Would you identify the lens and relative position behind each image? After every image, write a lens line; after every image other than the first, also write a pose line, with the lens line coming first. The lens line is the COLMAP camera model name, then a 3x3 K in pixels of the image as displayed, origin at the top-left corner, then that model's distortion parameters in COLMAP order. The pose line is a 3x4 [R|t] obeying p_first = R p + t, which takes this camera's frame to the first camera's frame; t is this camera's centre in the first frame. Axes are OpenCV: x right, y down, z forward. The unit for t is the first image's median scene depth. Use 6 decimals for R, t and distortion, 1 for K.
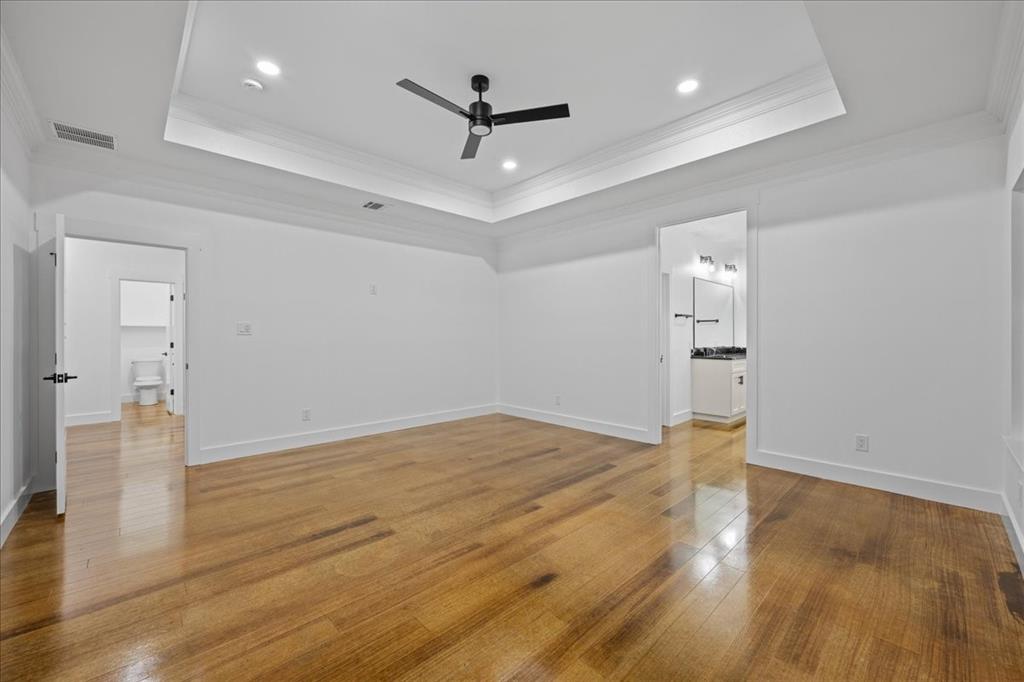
lens RADIAL K [[411.8, 0, 512.0], [0, 411.8, 341.0], [0, 0, 1]] dist [0.007255, 0.000073]
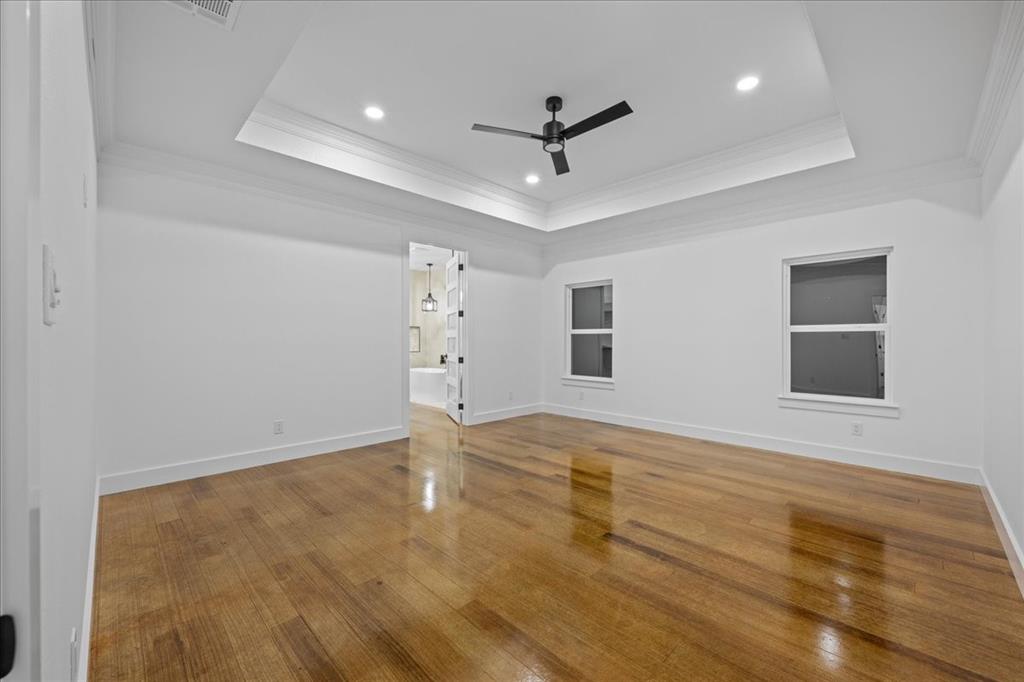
lens RADIAL K [[399.1, 0, 528.5], [0, 399.1, 342.5], [0, 0, 1]] dist [-0.019621, 0.000040]
pose [[-0.047390, 0.002743, 0.998873, -1.116998], [0.015523, 0.999877, -0.002009, 0.005930], [-0.998756, 0.015410, -0.047427, 1.127951]]
